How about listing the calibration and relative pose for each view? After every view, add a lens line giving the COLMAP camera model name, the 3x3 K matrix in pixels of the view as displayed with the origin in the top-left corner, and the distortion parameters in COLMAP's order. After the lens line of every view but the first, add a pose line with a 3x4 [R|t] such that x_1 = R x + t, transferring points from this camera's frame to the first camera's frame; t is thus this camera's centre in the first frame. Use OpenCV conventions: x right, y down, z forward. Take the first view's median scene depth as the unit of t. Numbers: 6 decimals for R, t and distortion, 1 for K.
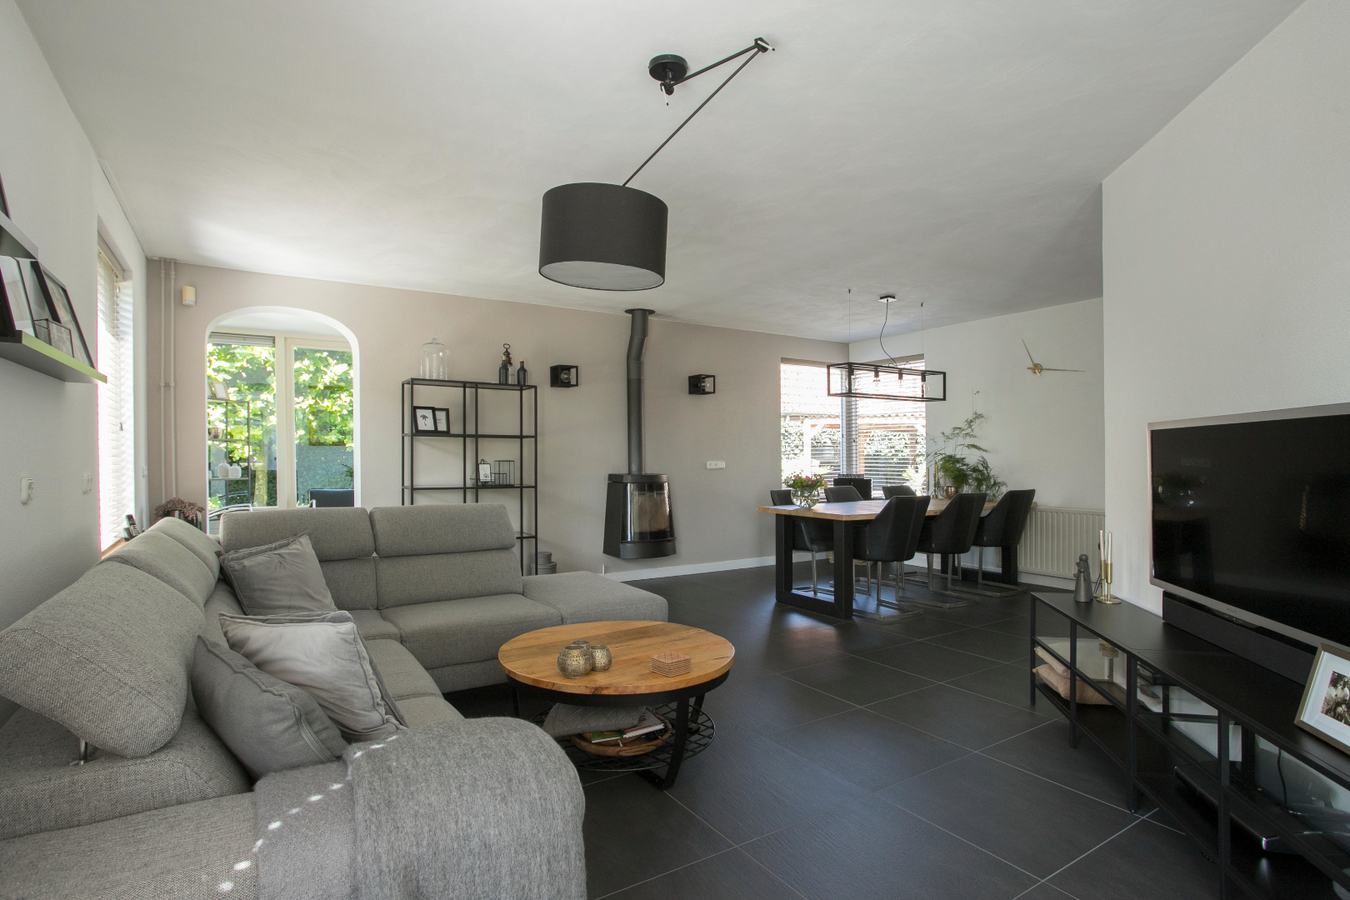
lens RADIAL K [[696.6, 0, 669.8], [0, 696.6, 458.8], [0, 0, 1]] dist [-0.069101, 0.000055]
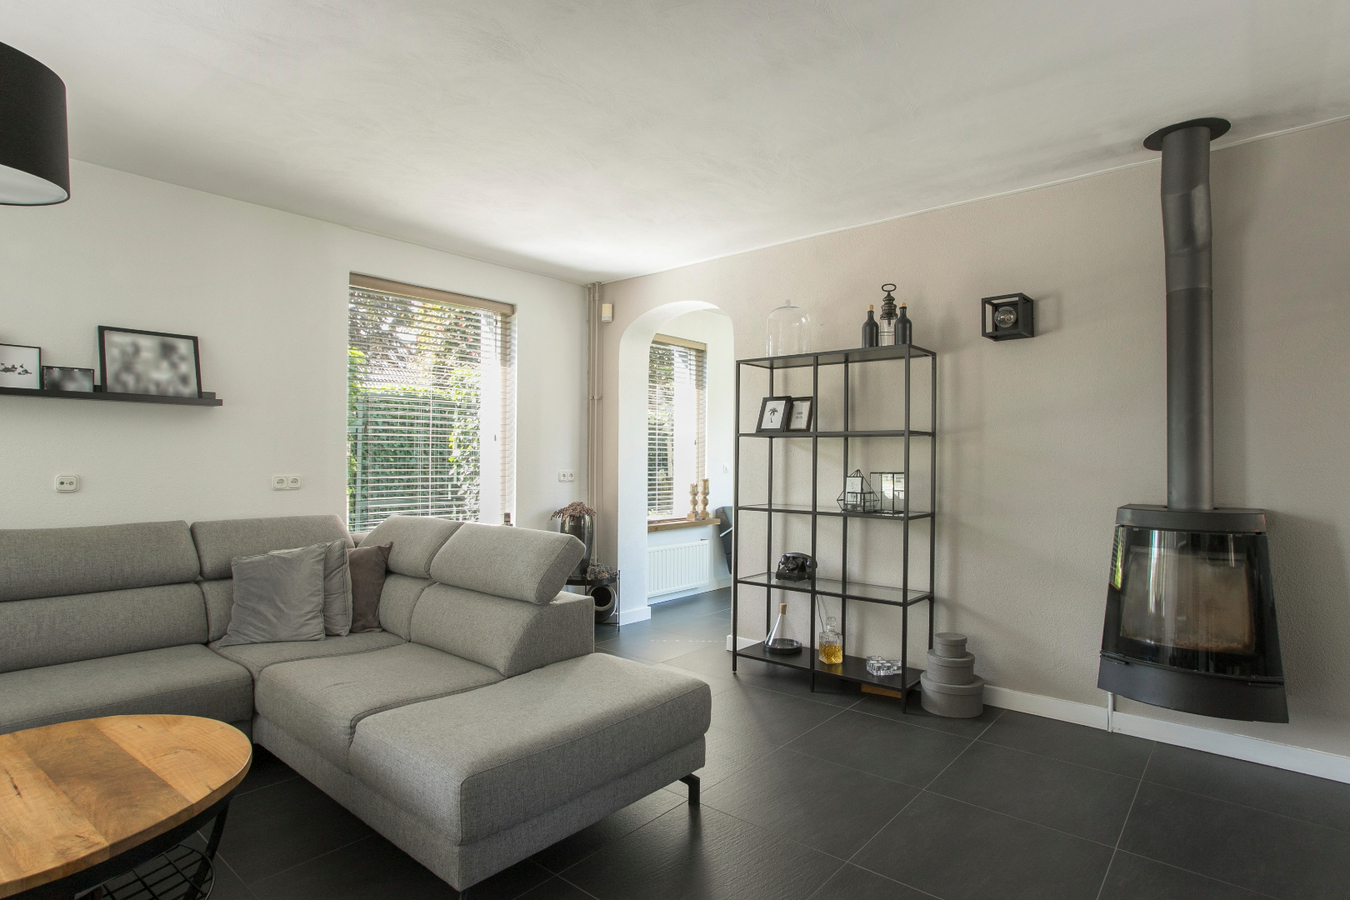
lens RADIAL K [[695.5, 0, 675.0], [0, 695.5, 450.0], [0, 0, 1]] dist [0.002239, 0.001354]
pose [[0.298509, -0.011808, -0.954334, 0.308204], [-0.007194, 0.999867, -0.014621, -0.006399], [0.954380, 0.011230, 0.298385, 0.630158]]
